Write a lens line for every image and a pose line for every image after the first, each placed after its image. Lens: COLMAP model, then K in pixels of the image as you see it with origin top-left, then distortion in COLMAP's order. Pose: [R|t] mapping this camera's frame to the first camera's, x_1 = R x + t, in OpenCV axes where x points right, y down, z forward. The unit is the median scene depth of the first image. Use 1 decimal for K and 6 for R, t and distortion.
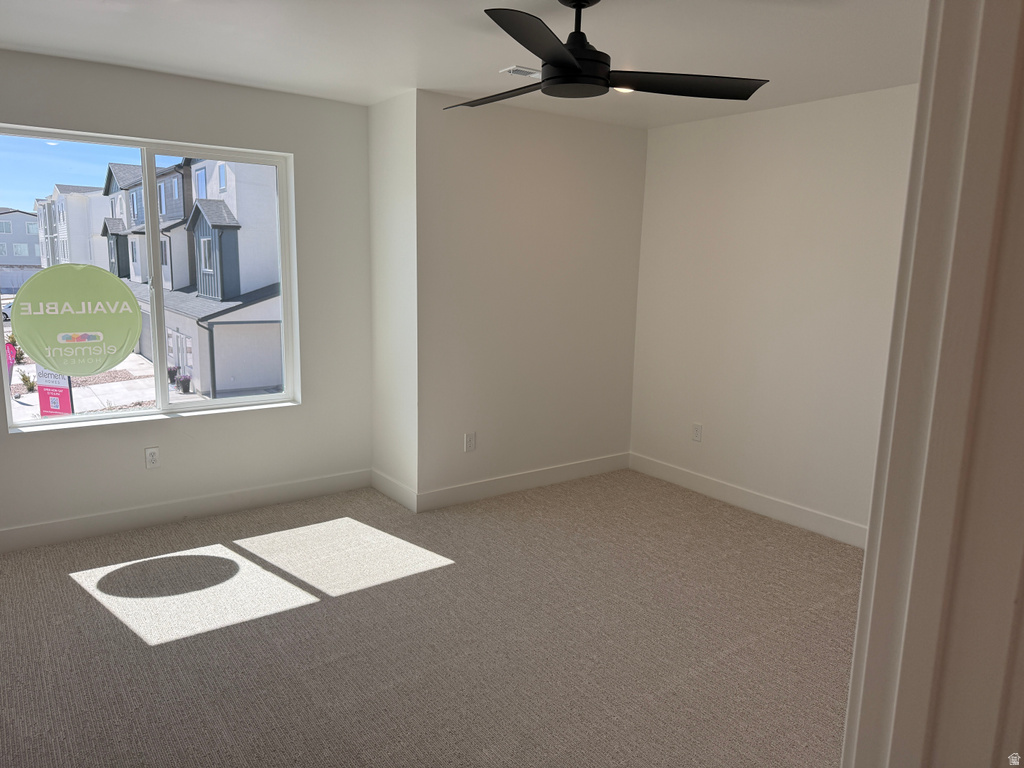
lens RADIAL K [[715.6, 0, 512.0], [0, 715.6, 384.0], [0, 0, 1]] dist [0.090328, -0.118291]
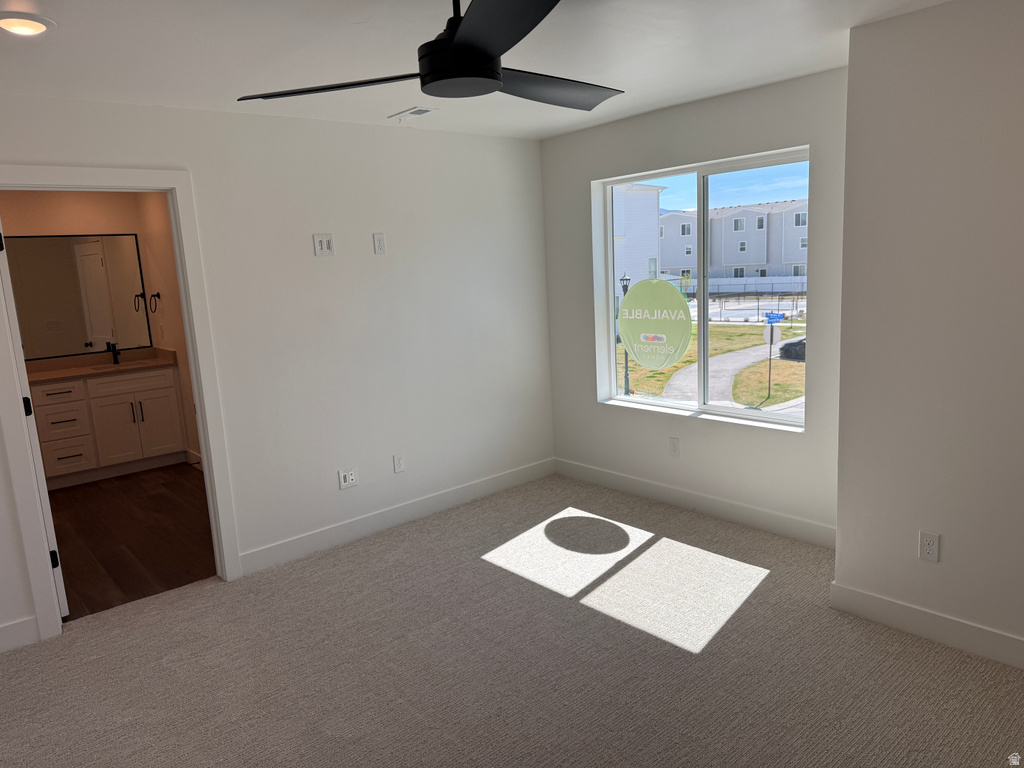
lens RADIAL K [[715.6, 0, 512.0], [0, 715.6, 384.0], [0, 0, 1]] dist [0.090328, -0.118291]
pose [[0.071571, 0.137027, -0.987978, 0.622427], [-0.117023, 0.984831, 0.128113, -0.116527], [0.990547, 0.106447, 0.086521, 0.665968]]
